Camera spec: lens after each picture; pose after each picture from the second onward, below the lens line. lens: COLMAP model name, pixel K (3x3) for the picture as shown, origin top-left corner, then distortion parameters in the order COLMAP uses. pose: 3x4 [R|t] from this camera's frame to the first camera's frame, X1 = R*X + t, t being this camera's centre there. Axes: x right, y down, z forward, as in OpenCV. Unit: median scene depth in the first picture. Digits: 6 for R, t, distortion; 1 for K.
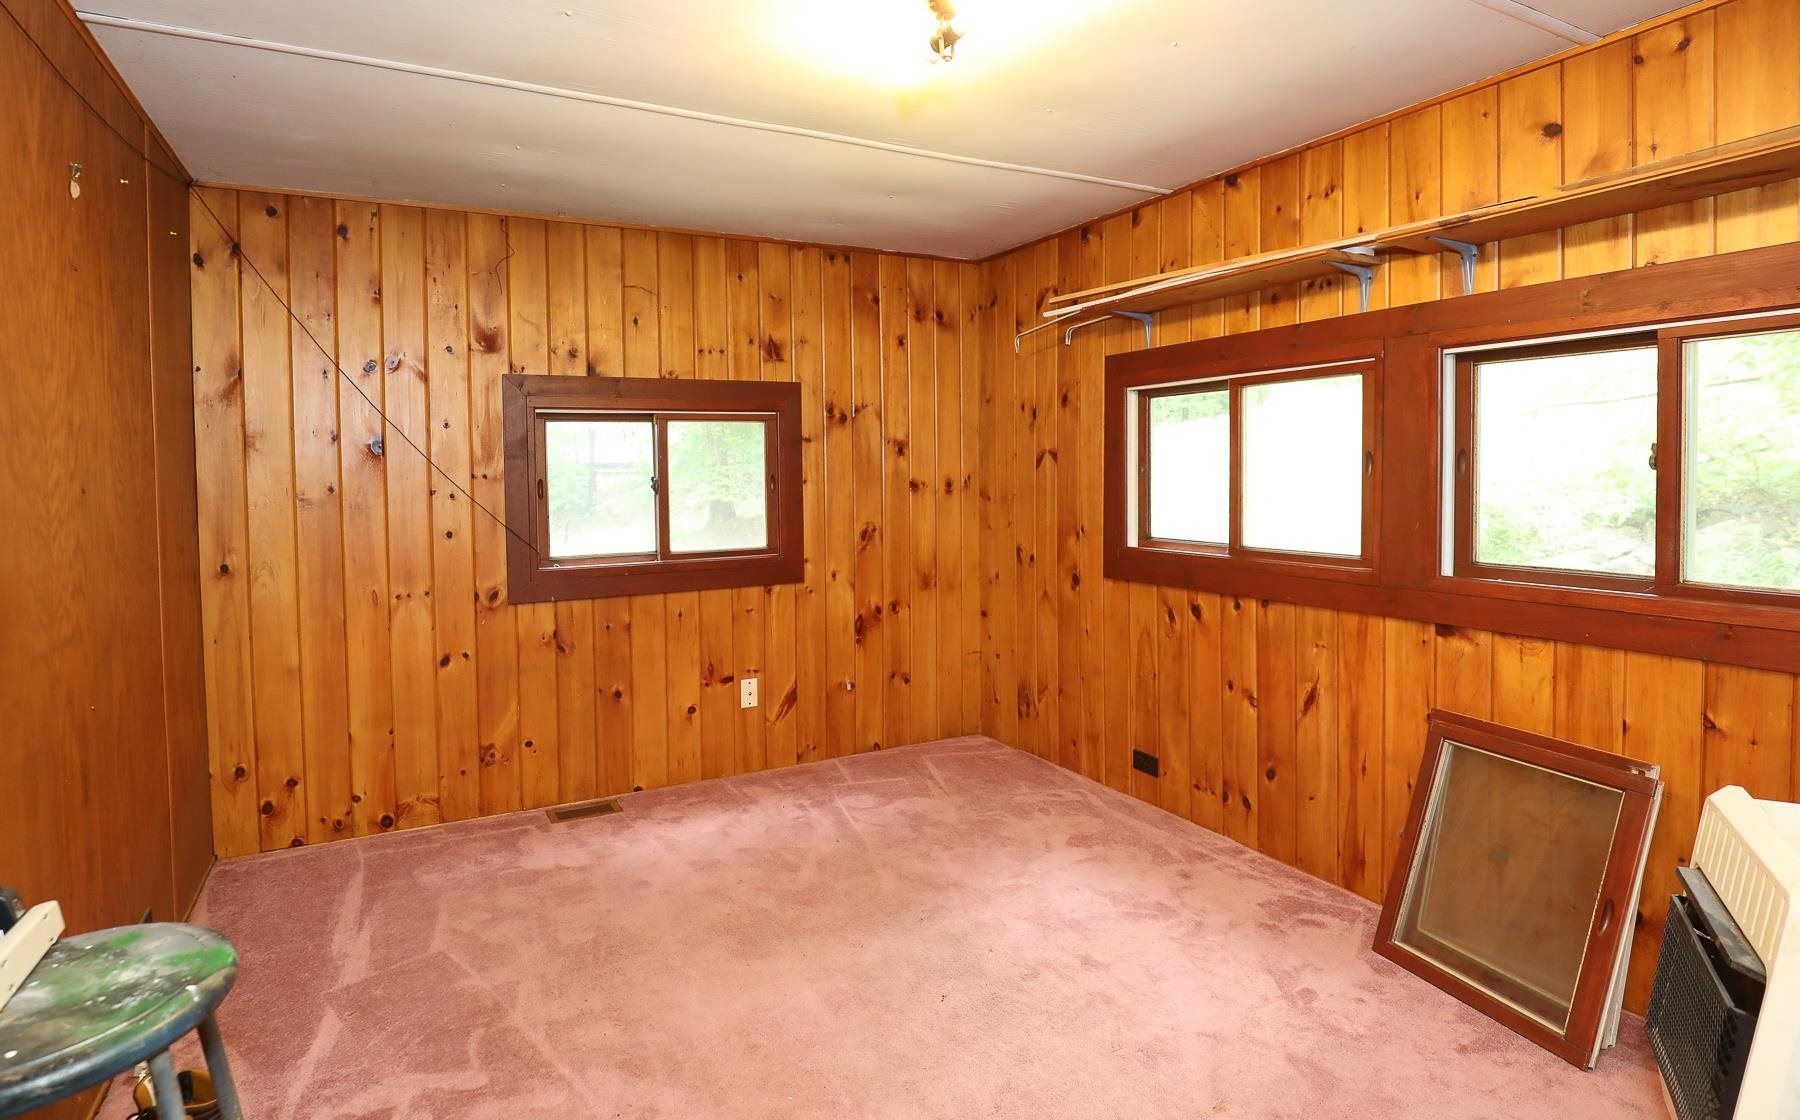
lens RADIAL K [[858.1, 0, 901.9], [0, 858.1, 492.7], [0, 0, 1]] dist [-0.024044, -0.000161]
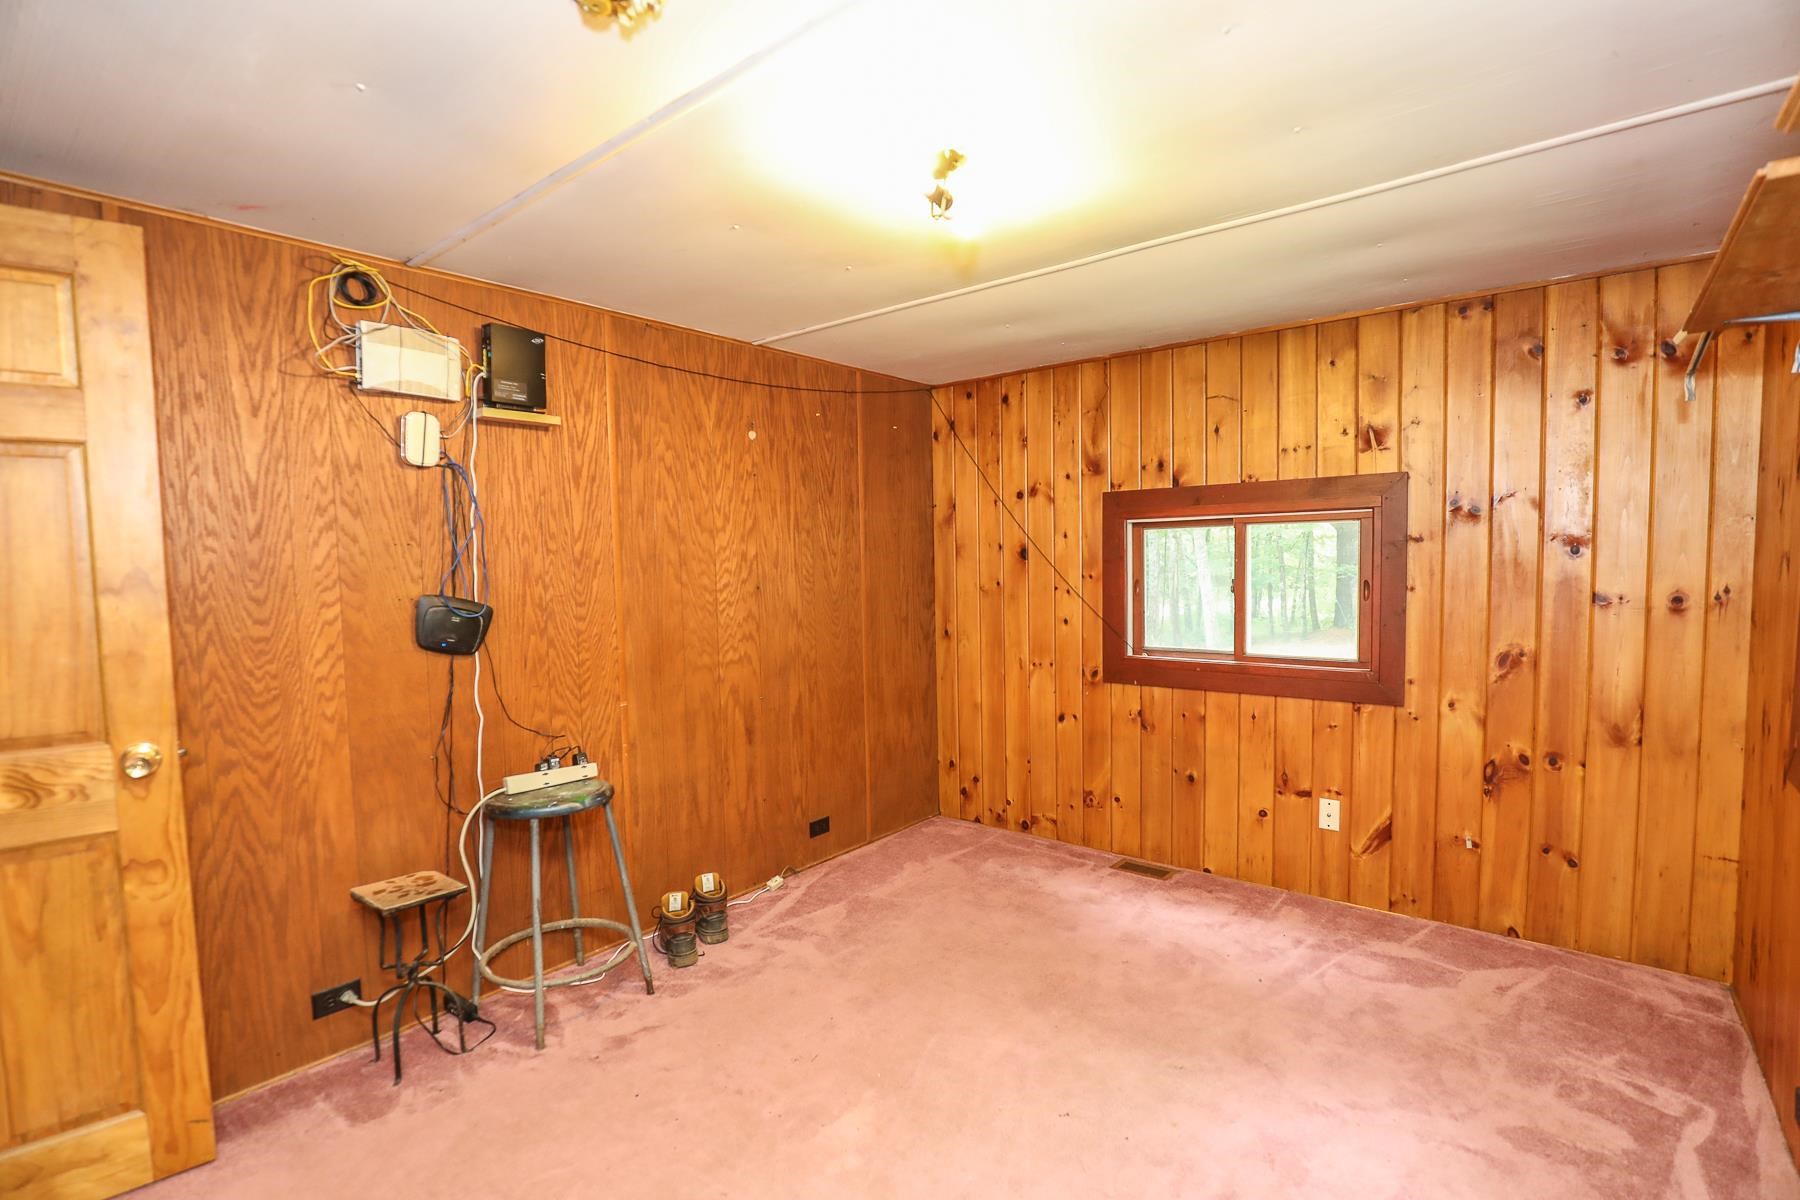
lens RADIAL K [[823.8, 0, 909.8], [0, 823.8, 611.2], [0, 0, 1]] dist [-0.039759, 0.009997]
pose [[0.433752, 0.063943, -0.898761, 0.440550], [-0.018755, 0.997903, 0.061945, -0.035150], [0.900837, -0.010012, 0.434042, 0.228353]]
